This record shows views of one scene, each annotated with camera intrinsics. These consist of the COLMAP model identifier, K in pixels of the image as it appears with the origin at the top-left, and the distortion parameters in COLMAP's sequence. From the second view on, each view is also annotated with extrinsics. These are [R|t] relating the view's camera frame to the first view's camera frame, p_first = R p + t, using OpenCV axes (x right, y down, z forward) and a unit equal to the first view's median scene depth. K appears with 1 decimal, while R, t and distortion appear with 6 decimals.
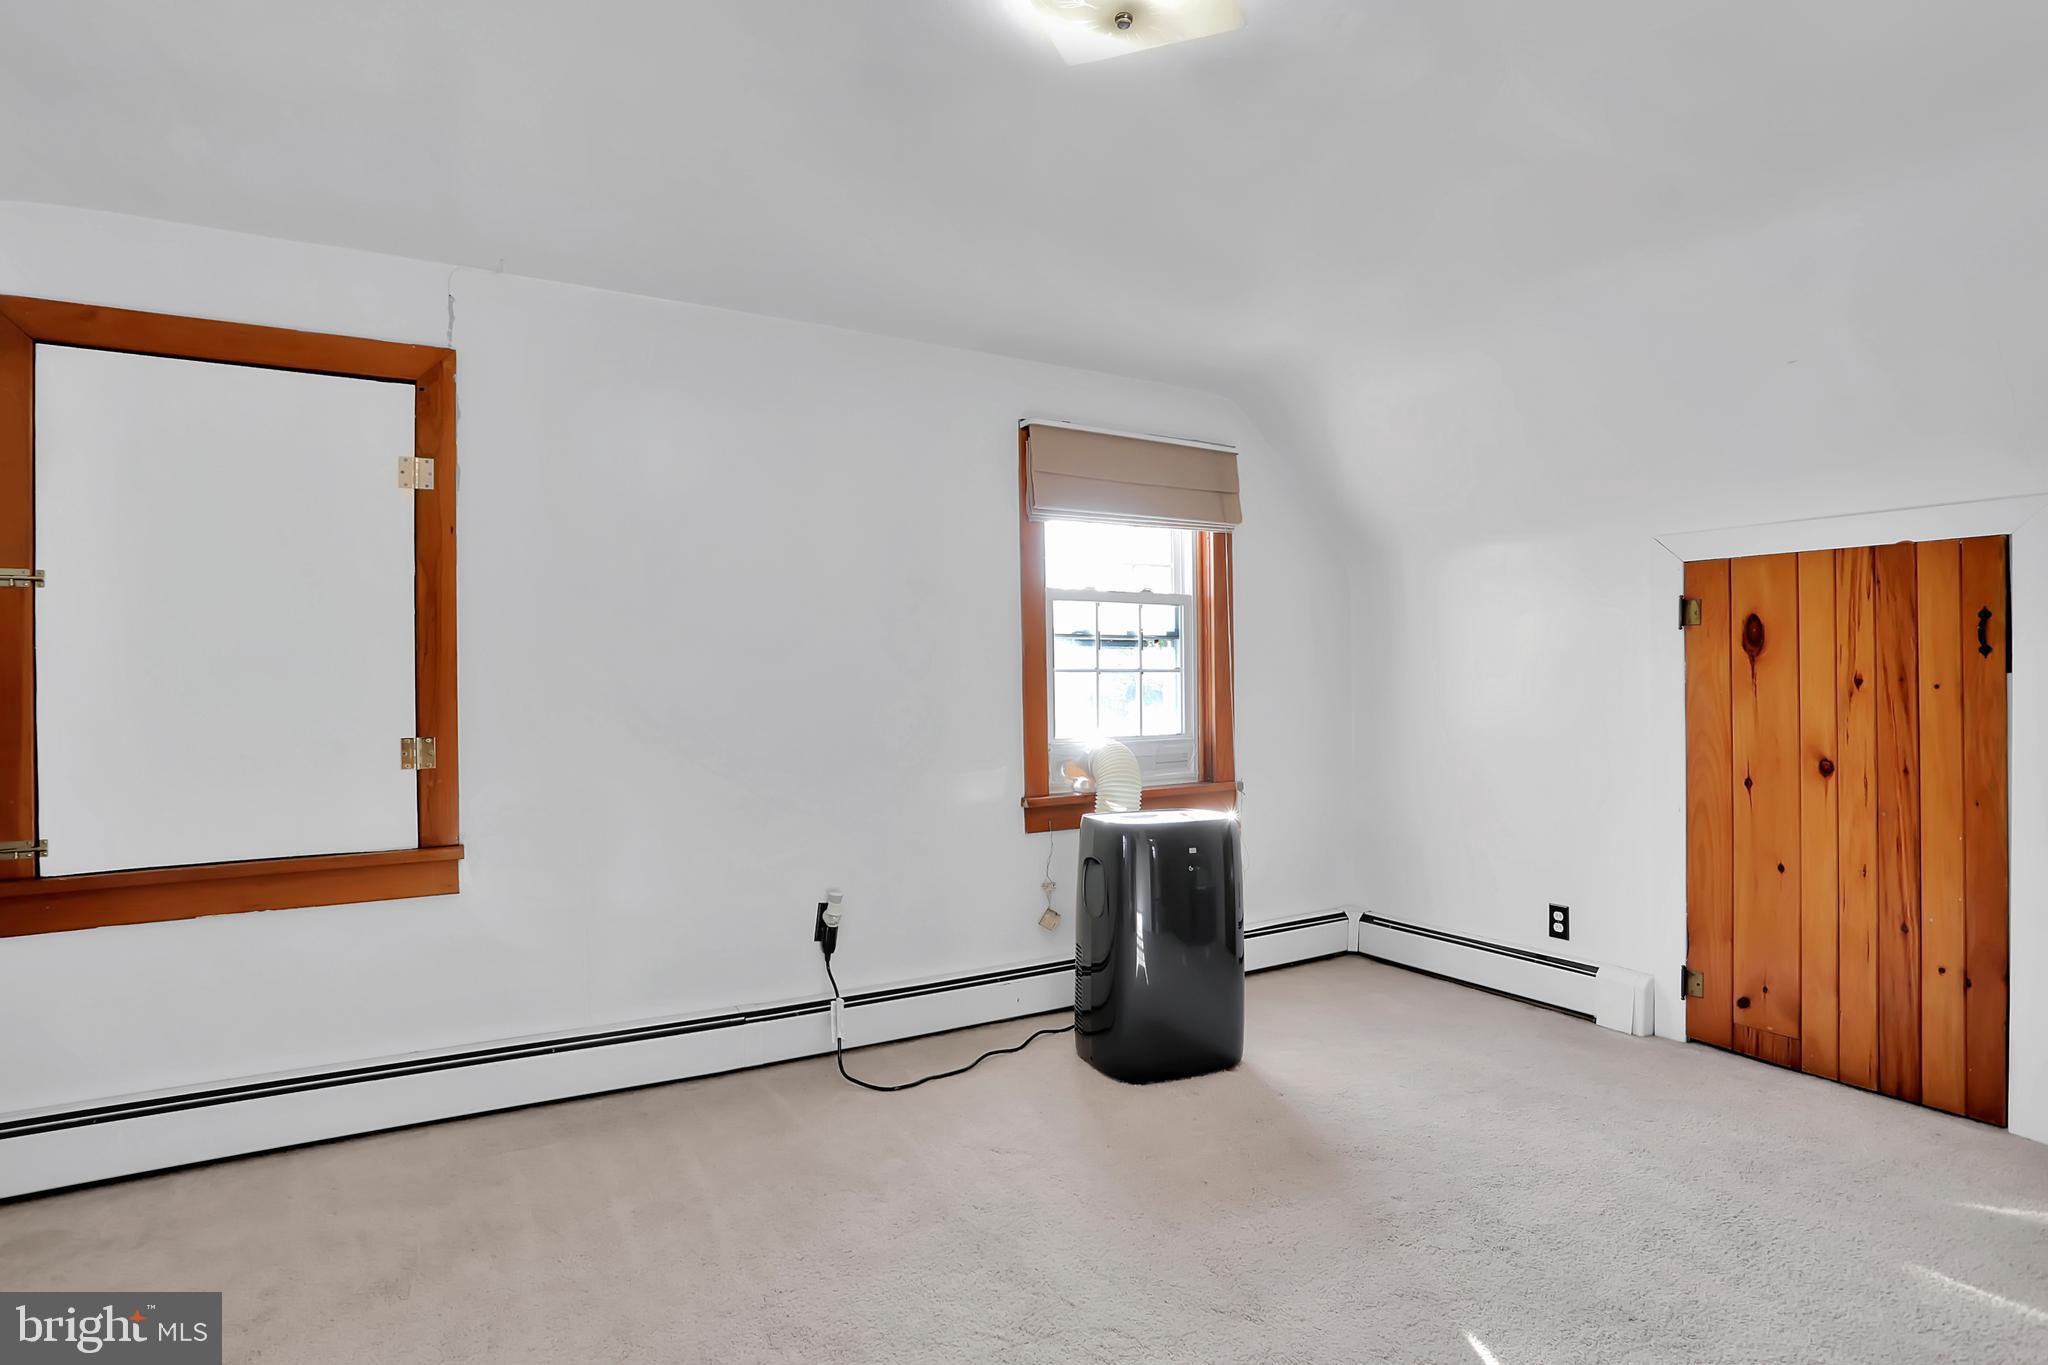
lens RADIAL K [[1023.4, 0, 1002.4], [0, 1023.4, 683.9], [0, 0, 1]] dist [-0.058933, 0.026954]
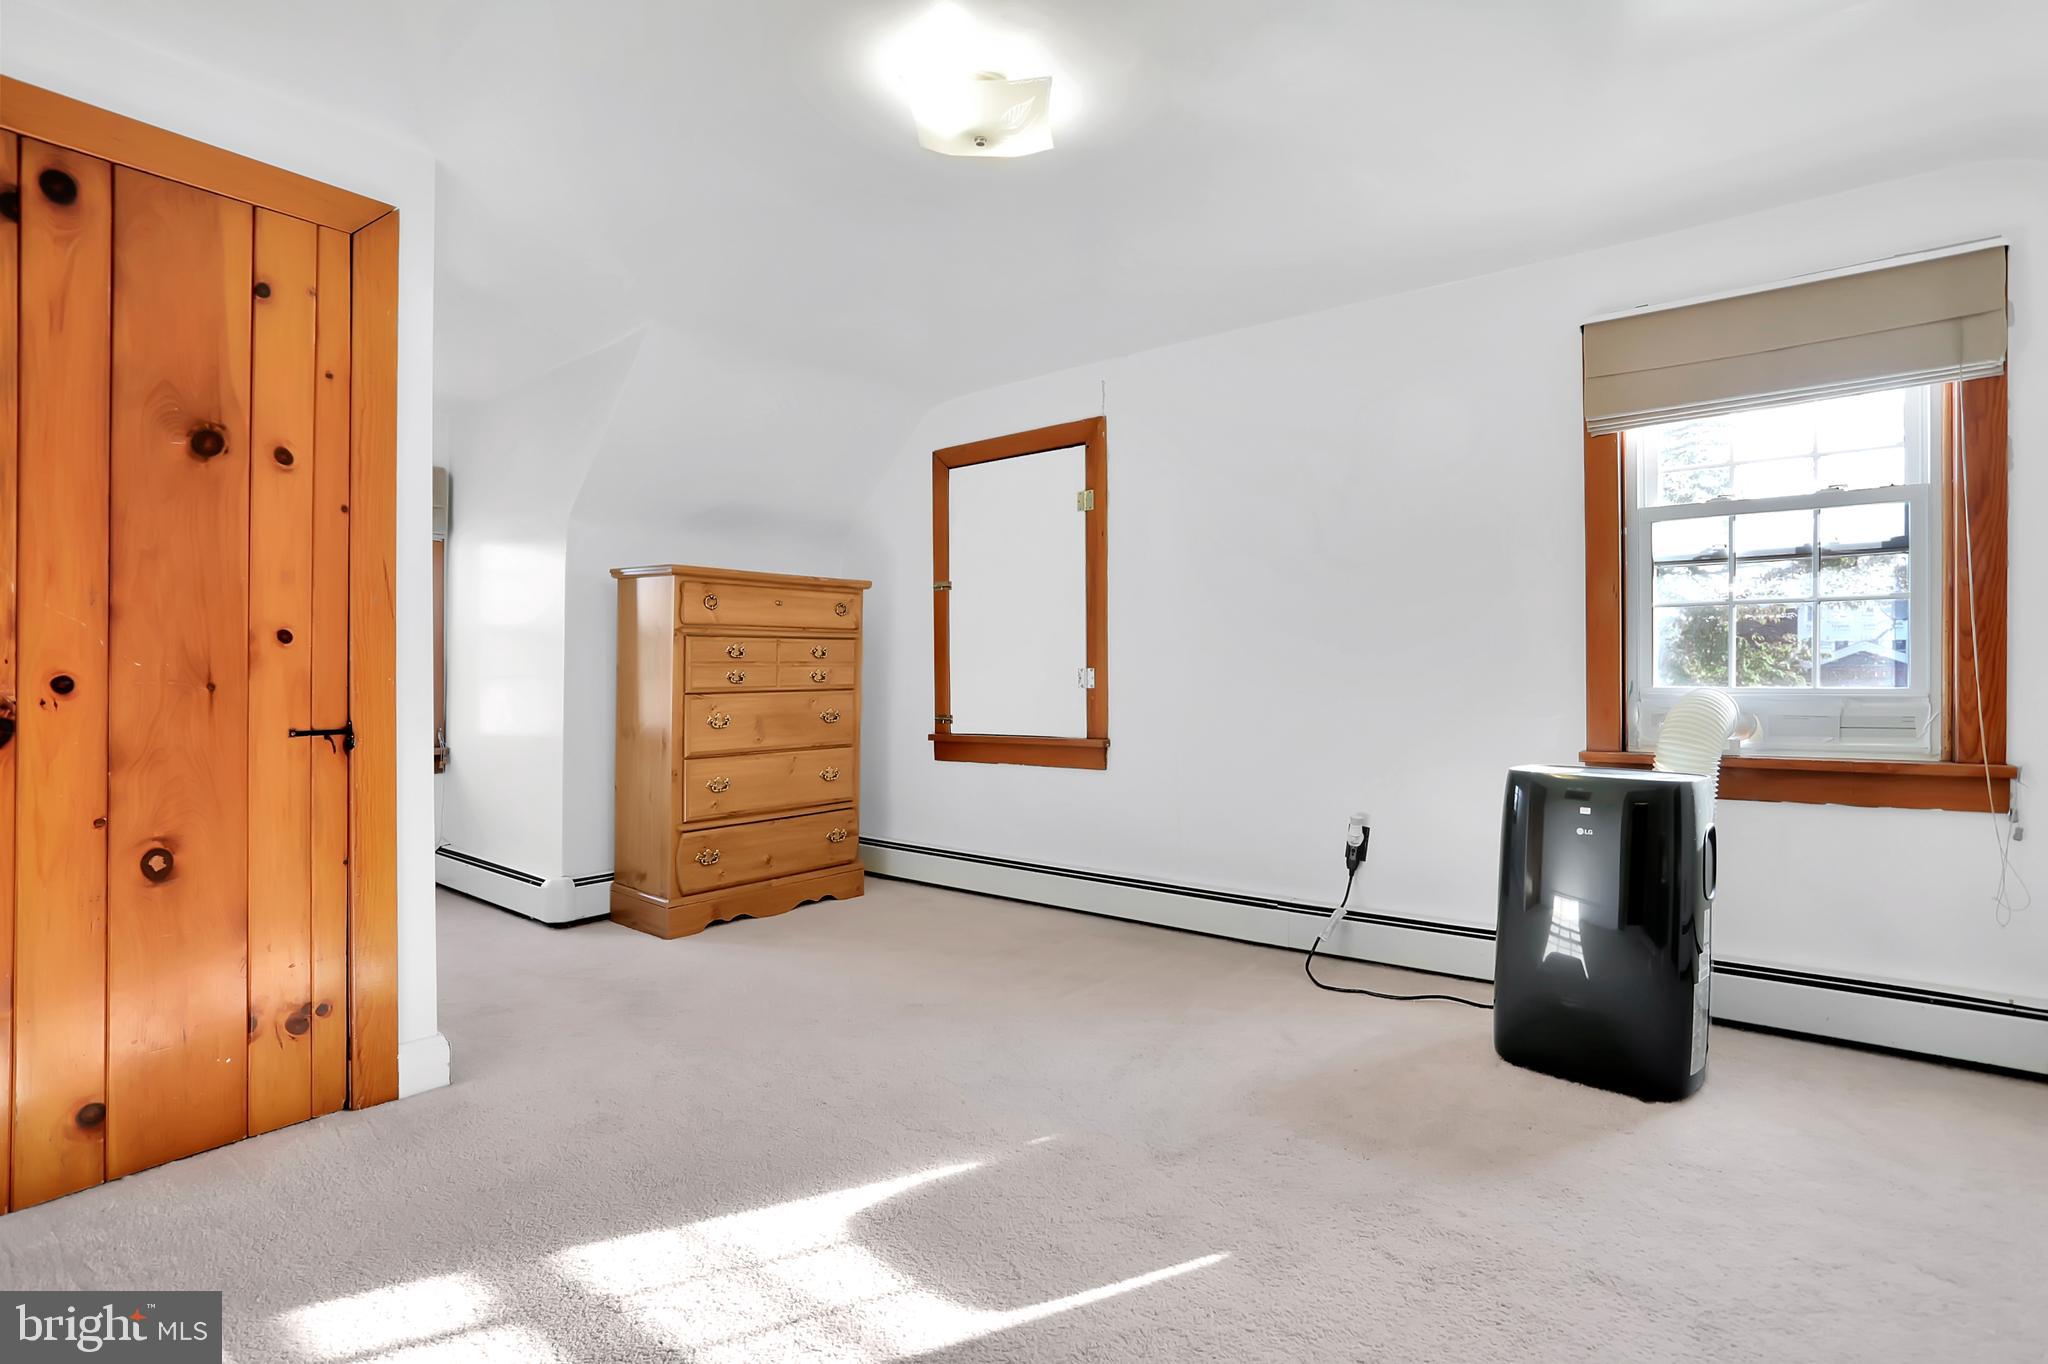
lens RADIAL K [[1023.4, 0, 1002.4], [0, 1023.4, 683.4], [0, 0, 1]] dist [-0.058933, 0.026954]
pose [[0.367201, 0.018477, -0.929958, 0.616105], [0.008588, 0.999693, 0.023253, 0.027237], [0.930102, -0.016525, 0.366930, 0.205235]]
